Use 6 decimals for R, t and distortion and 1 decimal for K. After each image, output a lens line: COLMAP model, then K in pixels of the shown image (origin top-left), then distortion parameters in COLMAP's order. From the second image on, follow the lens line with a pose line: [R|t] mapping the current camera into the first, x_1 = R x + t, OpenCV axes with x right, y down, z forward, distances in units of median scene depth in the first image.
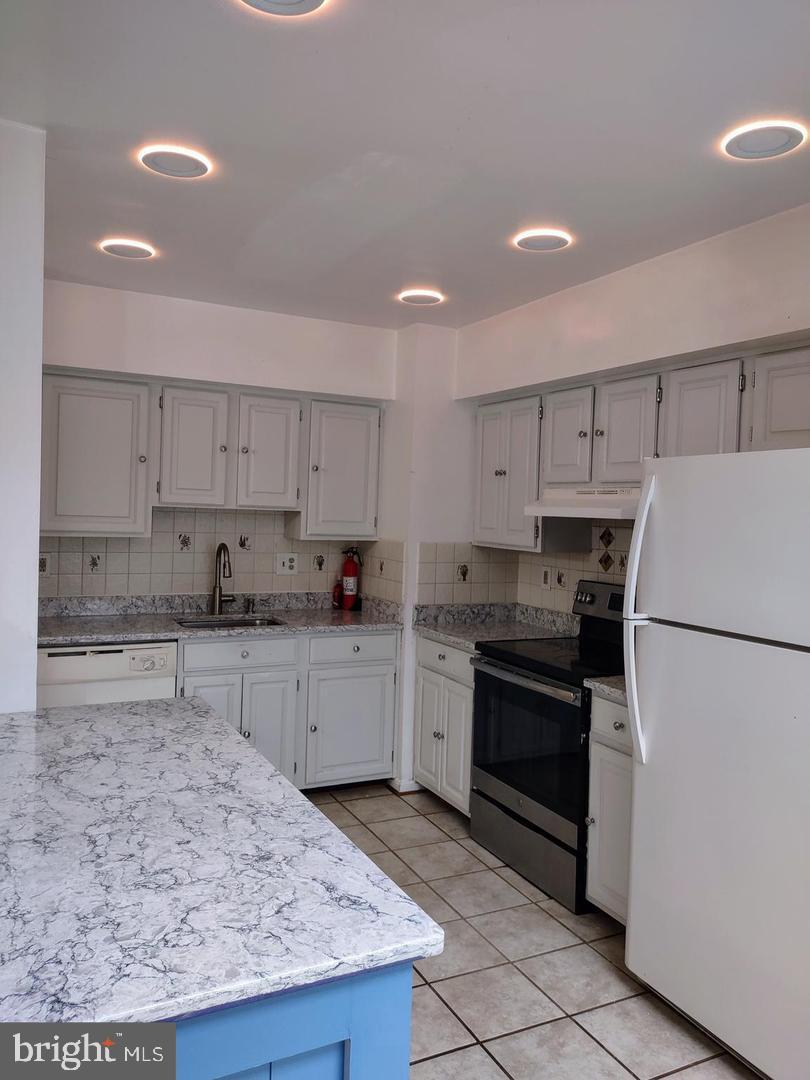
lens RADIAL K [[814.1, 0, 405.0], [0, 814.1, 540.0], [0, 0, 1]] dist [0.001229, -0.003923]
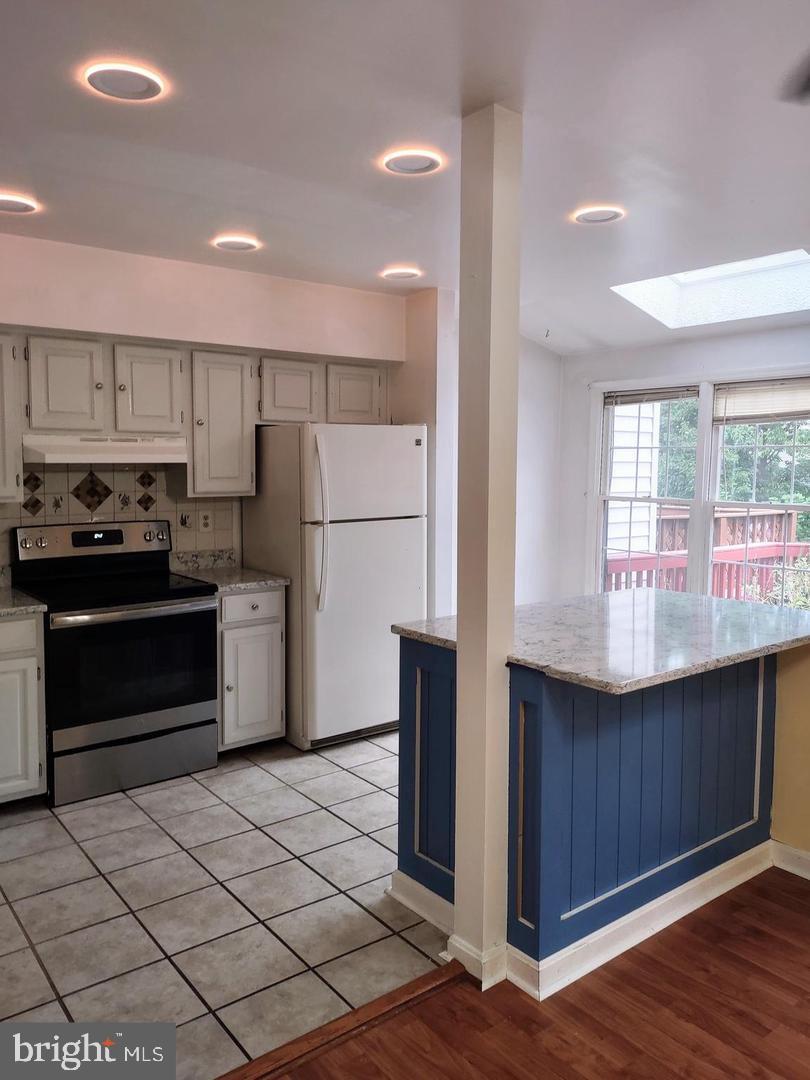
lens RADIAL K [[814.1, 0, 405.0], [0, 814.1, 540.0], [0, 0, 1]] dist [0.001229, -0.003923]
pose [[-0.202695, -0.123527, 0.971420, -0.968941], [0.033929, 0.990530, 0.133036, -0.058524], [-0.978654, 0.059925, -0.196584, 0.844911]]
